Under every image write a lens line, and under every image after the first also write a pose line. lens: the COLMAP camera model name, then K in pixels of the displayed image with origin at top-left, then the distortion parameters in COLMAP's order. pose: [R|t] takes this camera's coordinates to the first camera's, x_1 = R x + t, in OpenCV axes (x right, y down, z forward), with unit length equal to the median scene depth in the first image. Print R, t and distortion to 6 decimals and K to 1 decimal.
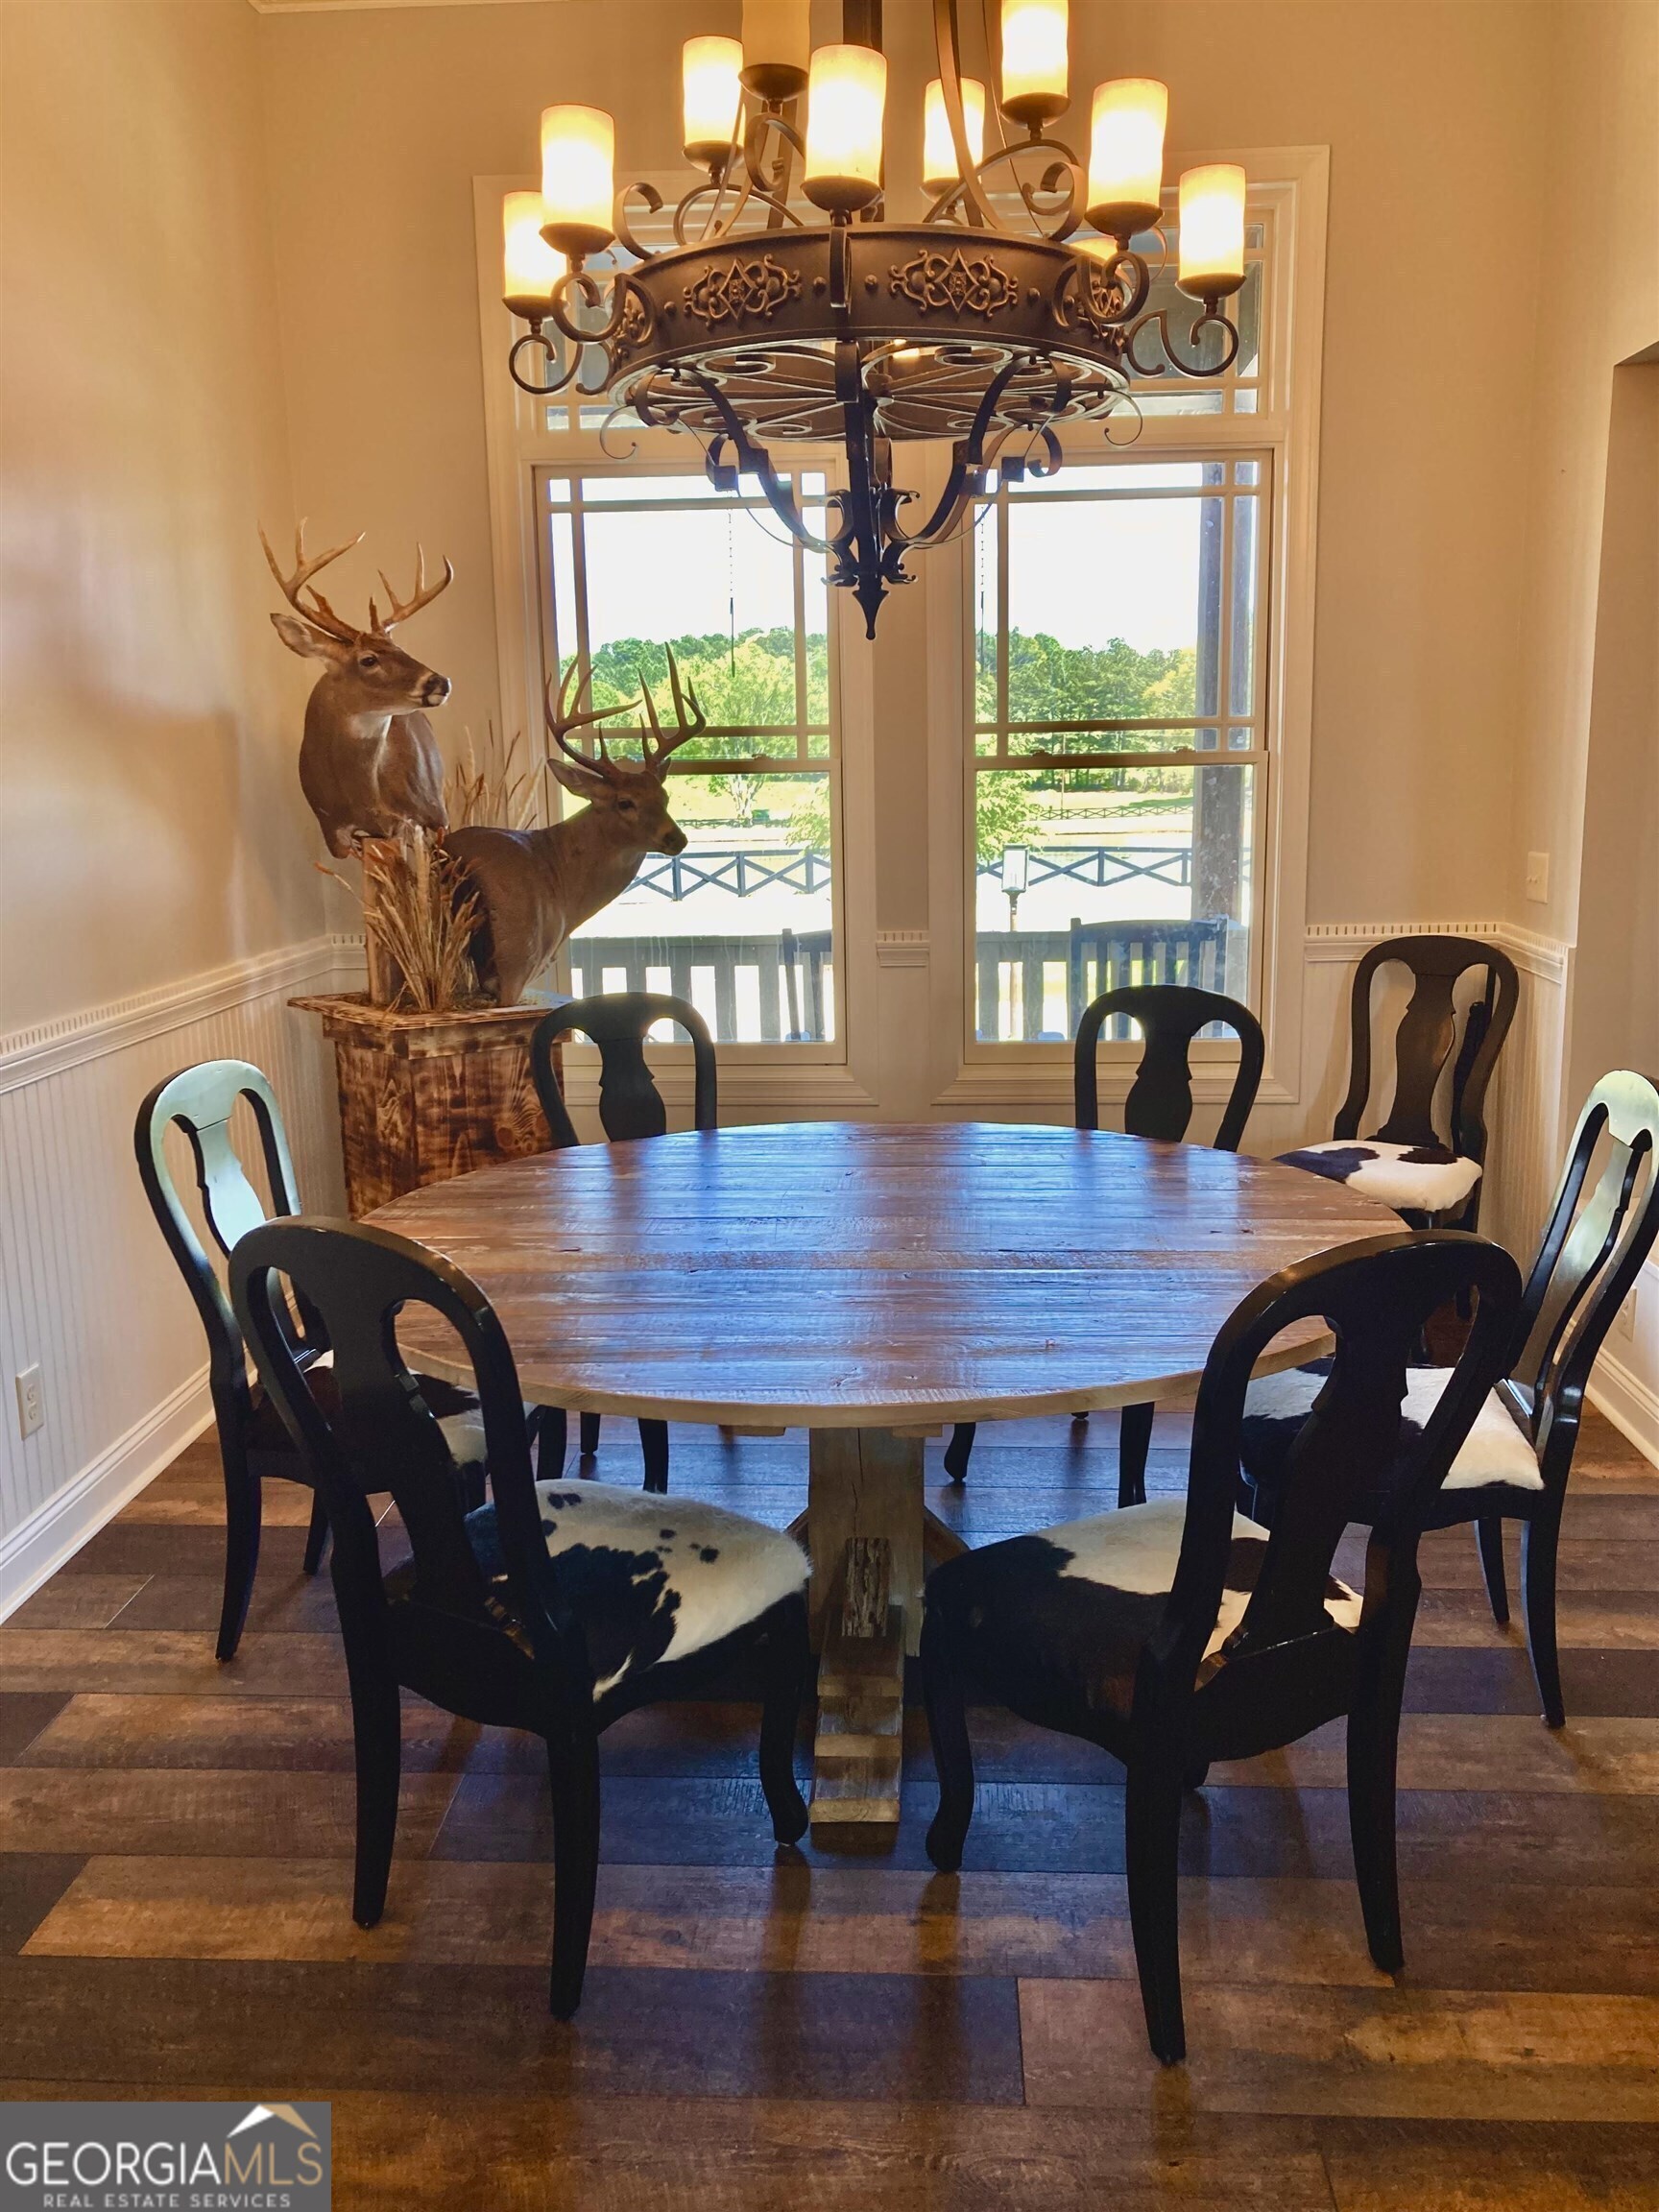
lens RADIAL K [[1816.5, 0, 831.5], [0, 1816.5, 1109.1], [0, 0, 1]] dist [0.044893, -0.051026]
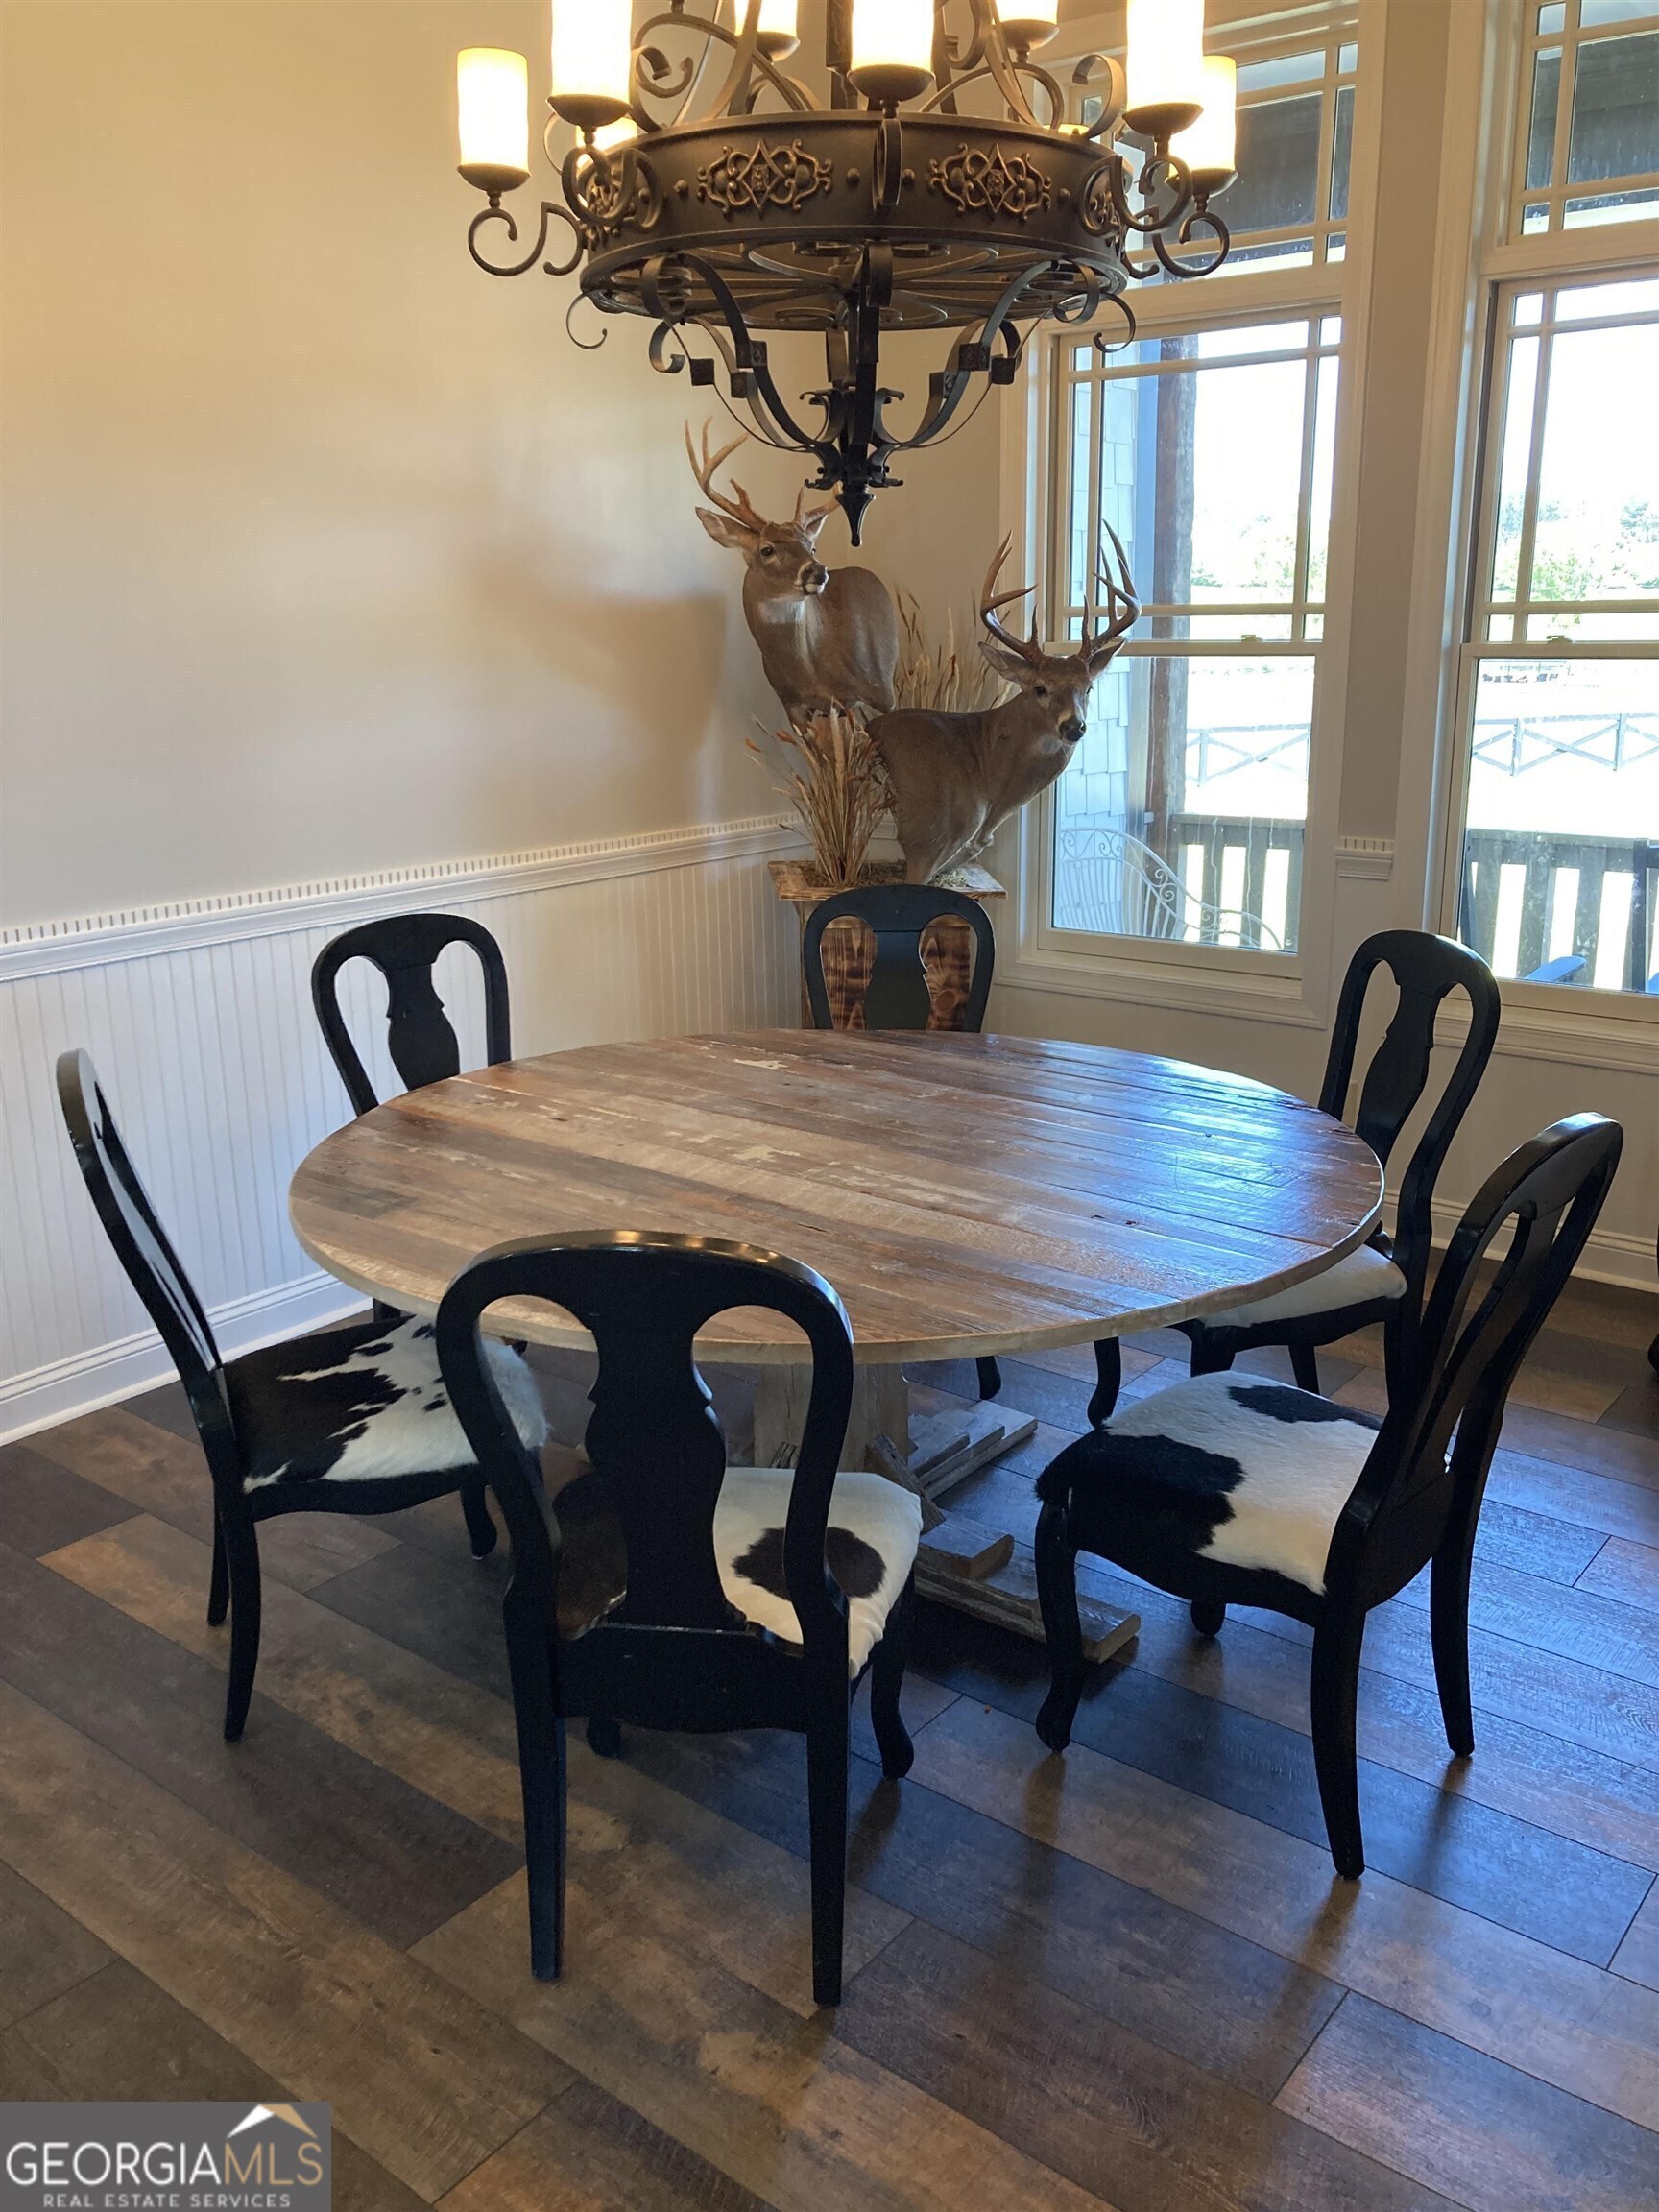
lens RADIAL K [[1816.5, 0, 836.7], [0, 1816.5, 1111.0], [0, 0, 1]] dist [0.044893, -0.051026]
pose [[0.814699, 0.161758, -0.556866, 0.401263], [-0.113532, 0.986215, 0.120377, -0.052372], [0.568661, -0.034848, 0.821833, 0.127955]]
